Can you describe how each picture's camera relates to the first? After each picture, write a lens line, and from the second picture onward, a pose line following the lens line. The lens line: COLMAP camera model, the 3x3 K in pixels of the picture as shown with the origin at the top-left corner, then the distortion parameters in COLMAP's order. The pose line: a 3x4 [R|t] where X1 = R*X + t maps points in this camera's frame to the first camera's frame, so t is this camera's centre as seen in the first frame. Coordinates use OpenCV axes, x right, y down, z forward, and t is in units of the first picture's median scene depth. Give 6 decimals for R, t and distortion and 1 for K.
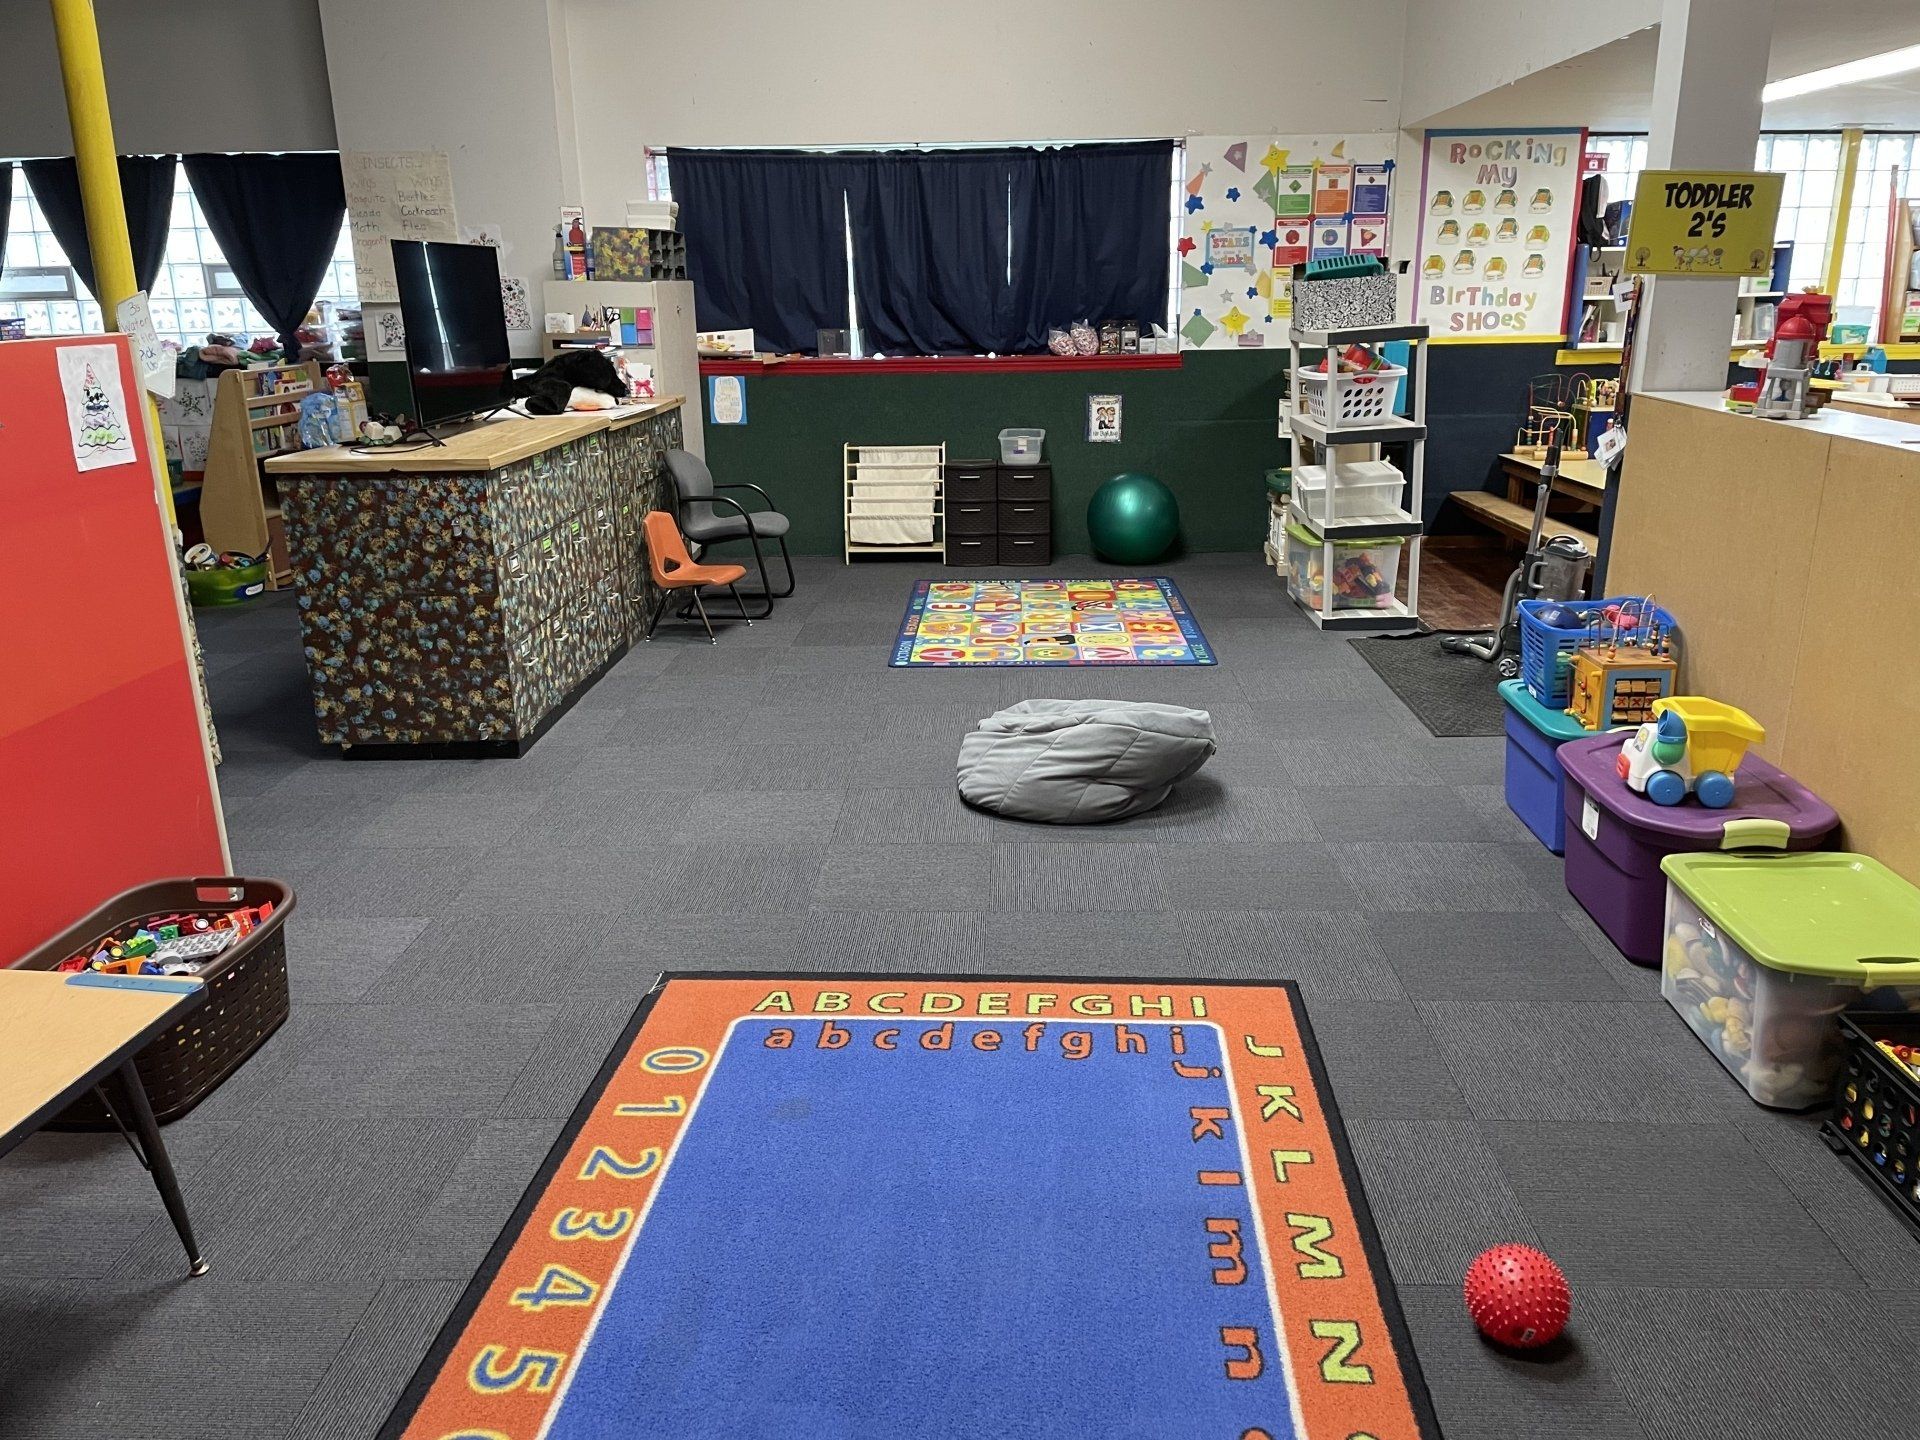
lens RADIAL K [[1455.0, 0, 977.8], [0, 1455.0, 724.2], [0, 0, 1]] dist [0.054811, -0.048432]
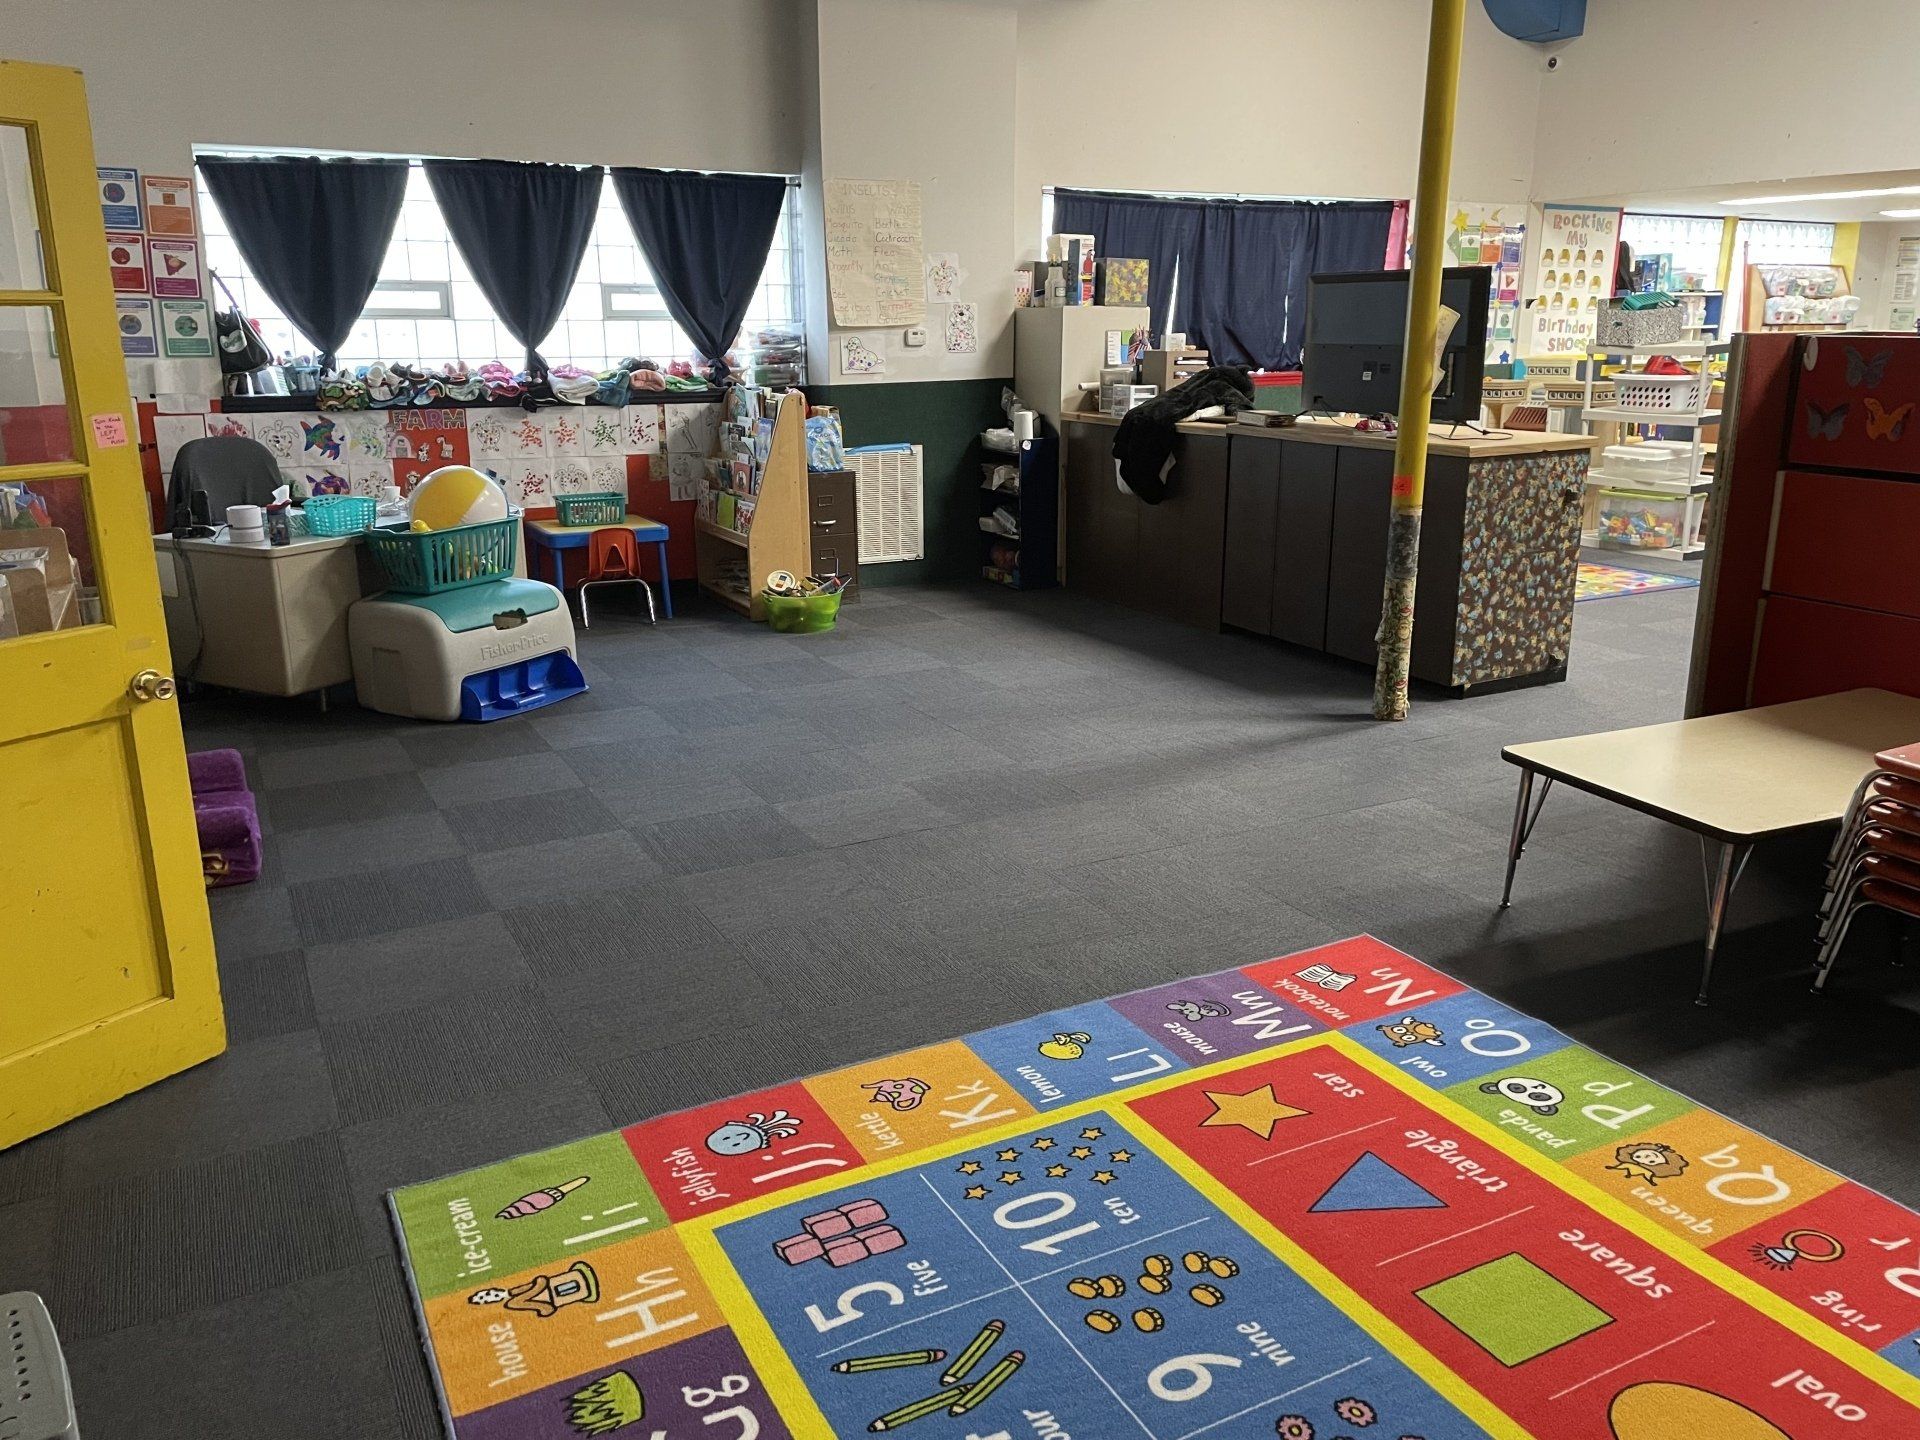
lens RADIAL K [[1455.0, 0, 959.9], [0, 1455.0, 718.6], [0, 0, 1]] dist [0.054811, -0.048432]
pose [[0.864540, -0.121703, 0.487605, -1.370635], [0.136719, 0.990598, 0.004839, -0.021186], [-0.483609, 0.062481, 0.873051, 0.161624]]
